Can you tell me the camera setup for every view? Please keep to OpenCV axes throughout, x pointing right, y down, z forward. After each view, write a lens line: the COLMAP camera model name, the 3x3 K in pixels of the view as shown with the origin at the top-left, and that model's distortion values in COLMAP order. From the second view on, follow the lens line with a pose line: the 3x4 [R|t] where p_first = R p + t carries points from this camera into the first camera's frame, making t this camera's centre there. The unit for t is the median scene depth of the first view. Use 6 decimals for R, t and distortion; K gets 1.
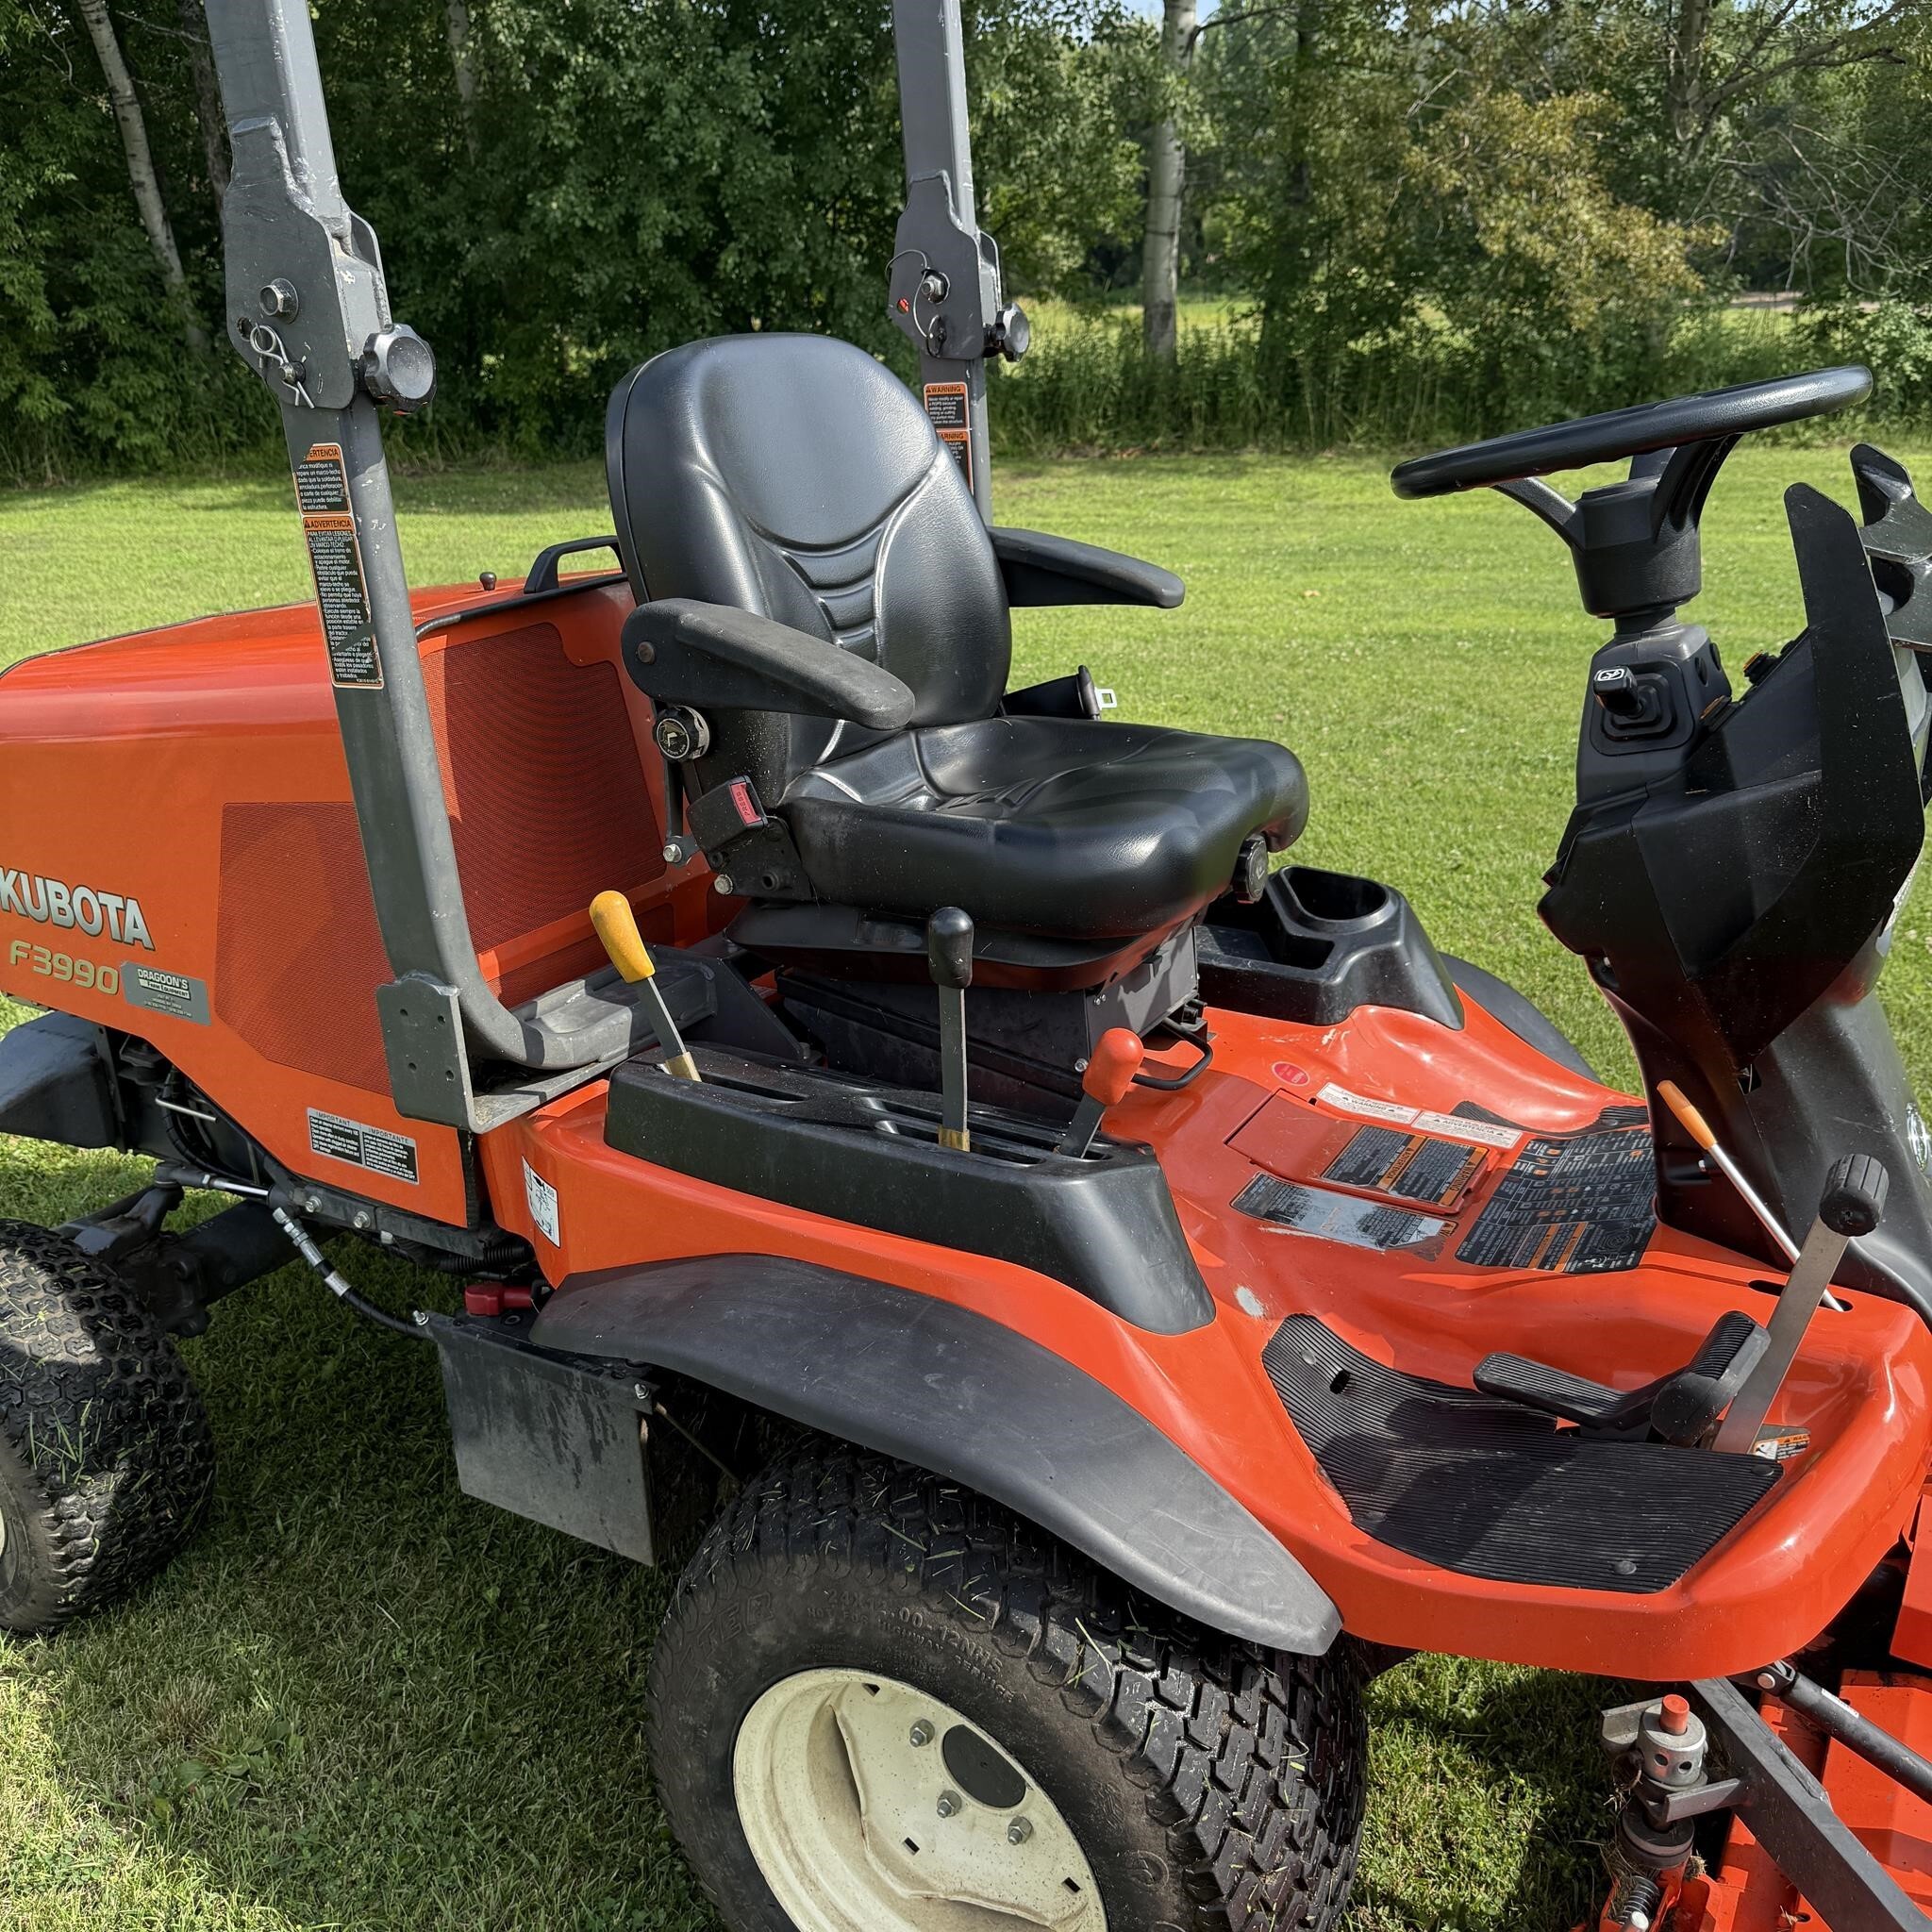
lens RADIAL K [[1810.7, 0, 962.3], [0, 1810.7, 975.6], [0, 0, 1]] dist [0.003851, 0.000000]
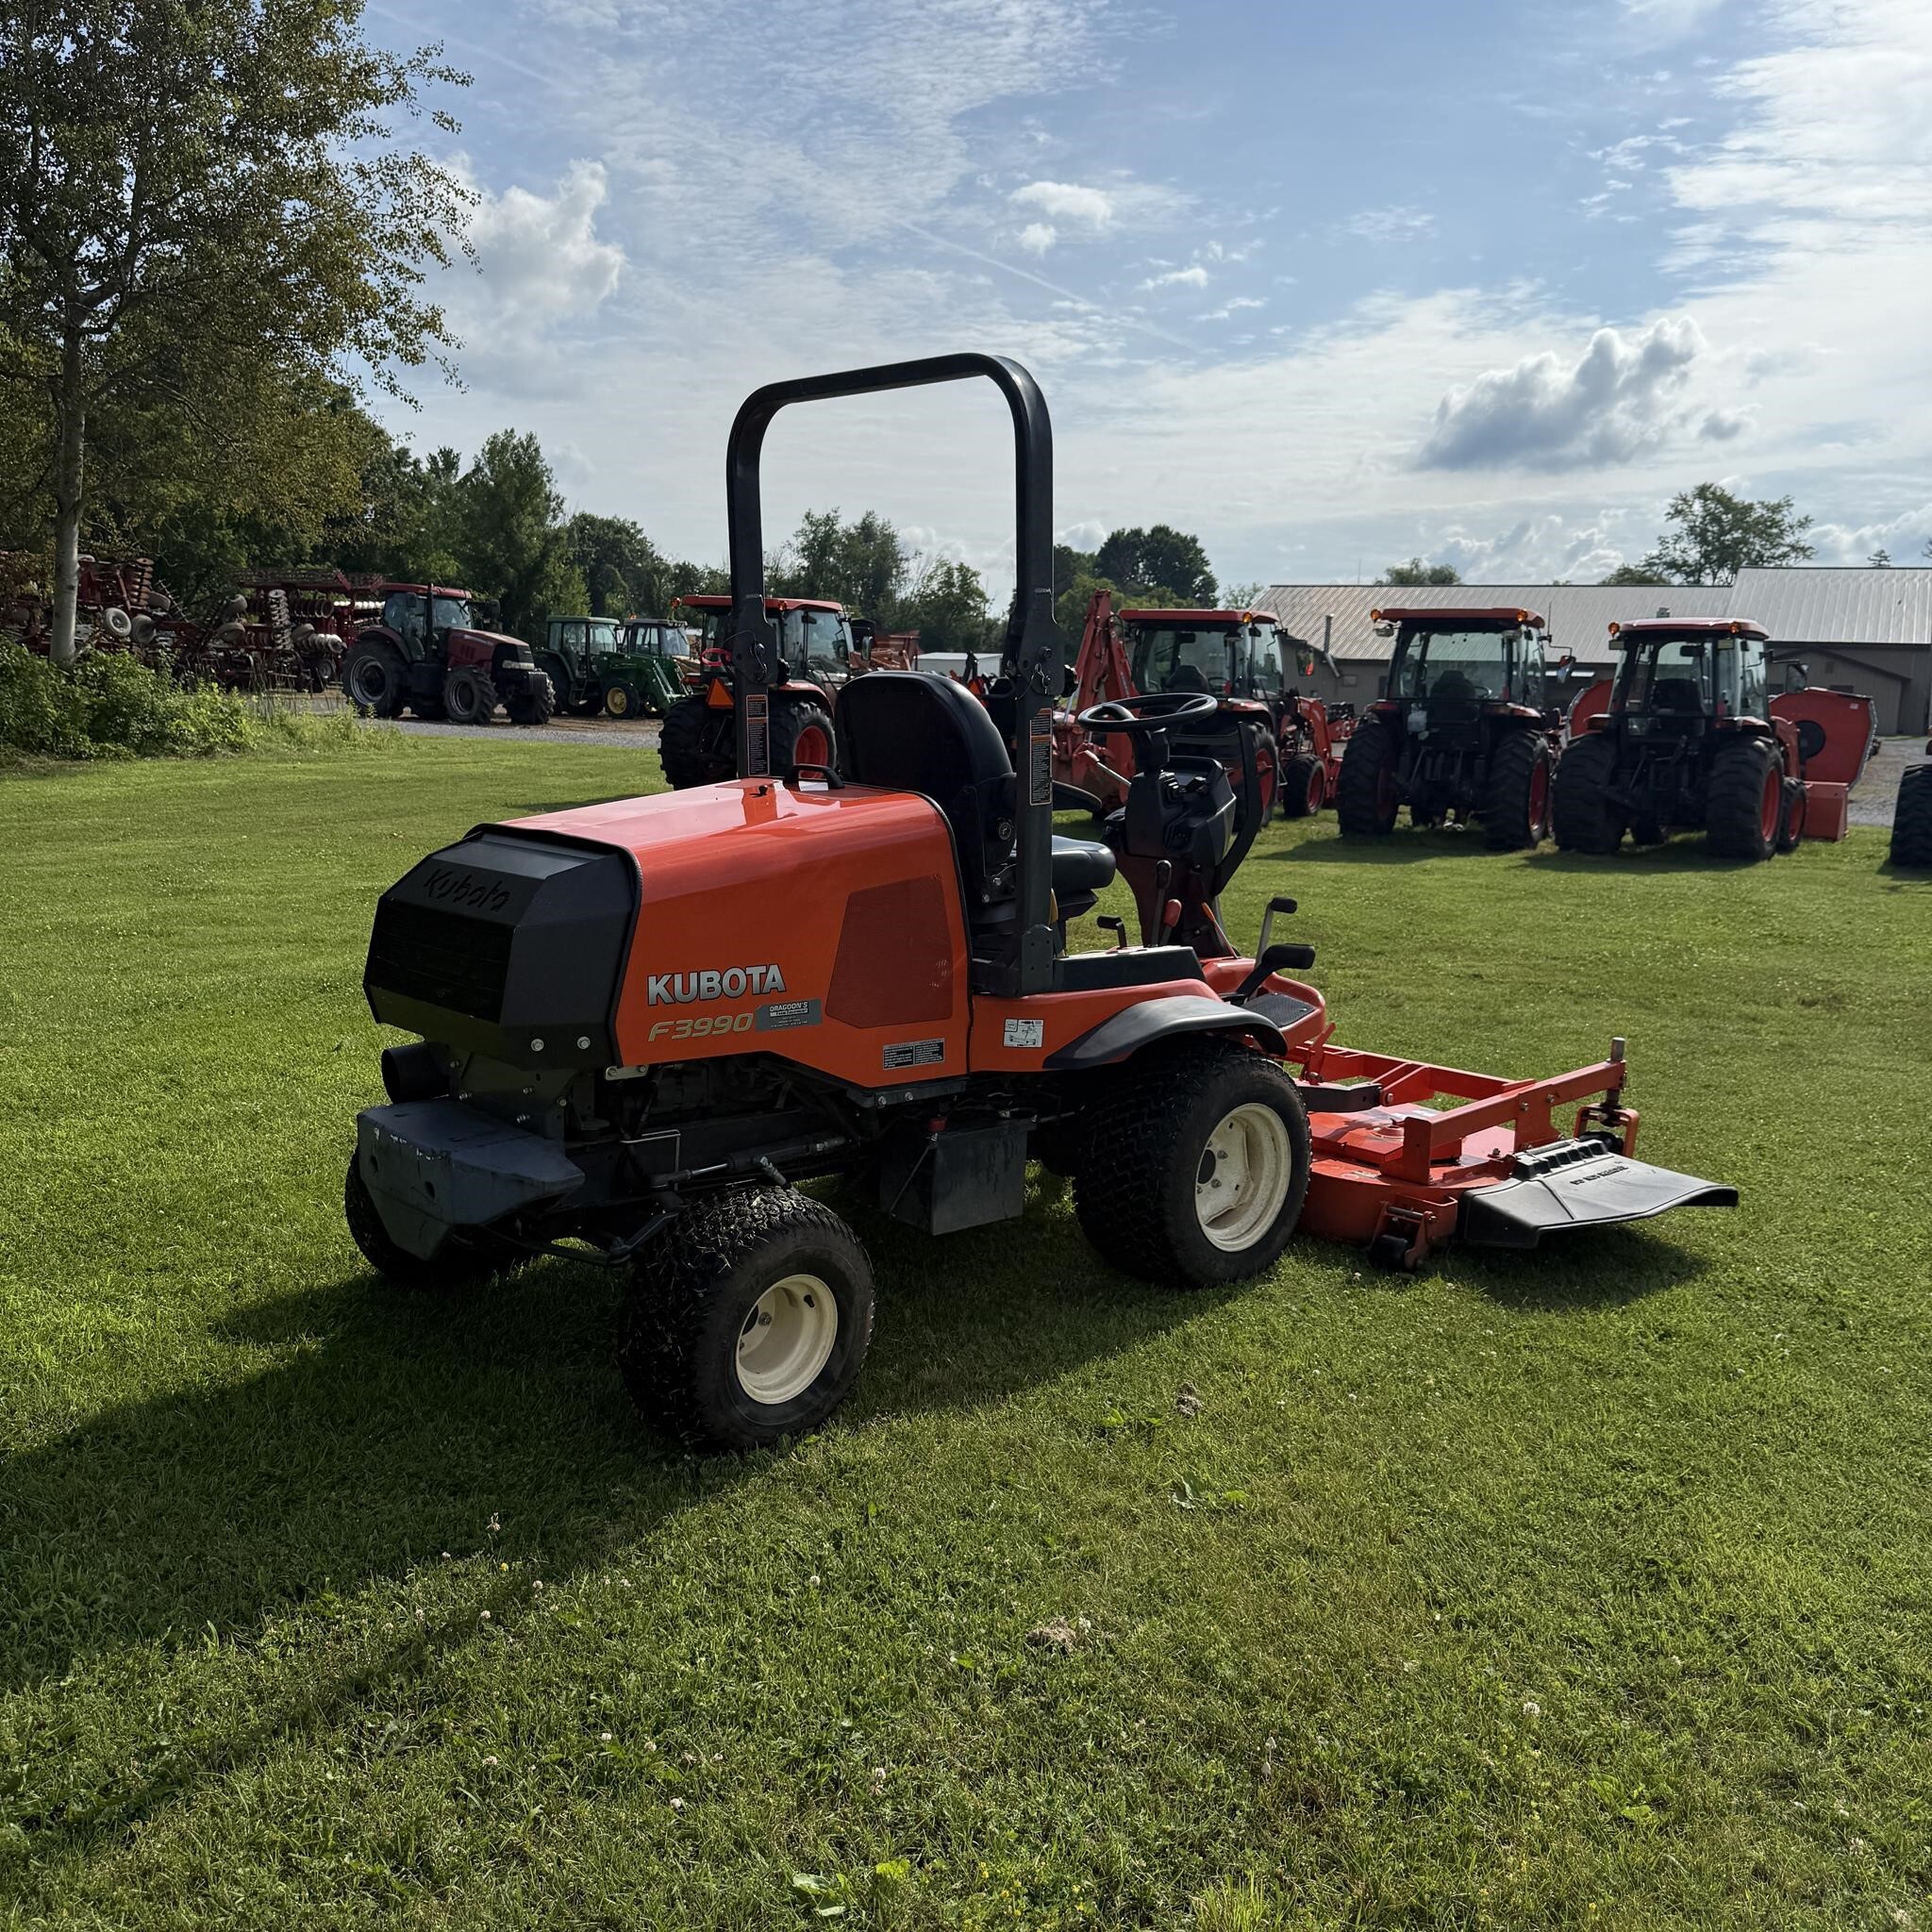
lens RADIAL K [[1810.7, 0, 936.9], [0, 1810.7, 950.9], [0, 0, 1]] dist [0.003851, 0.000000]
pose [[0.304288, -0.107744, 0.946467, -1.894085], [0.300070, 0.953840, 0.012111, -0.026022], [-0.904083, 0.280321, 0.322573, 0.265021]]
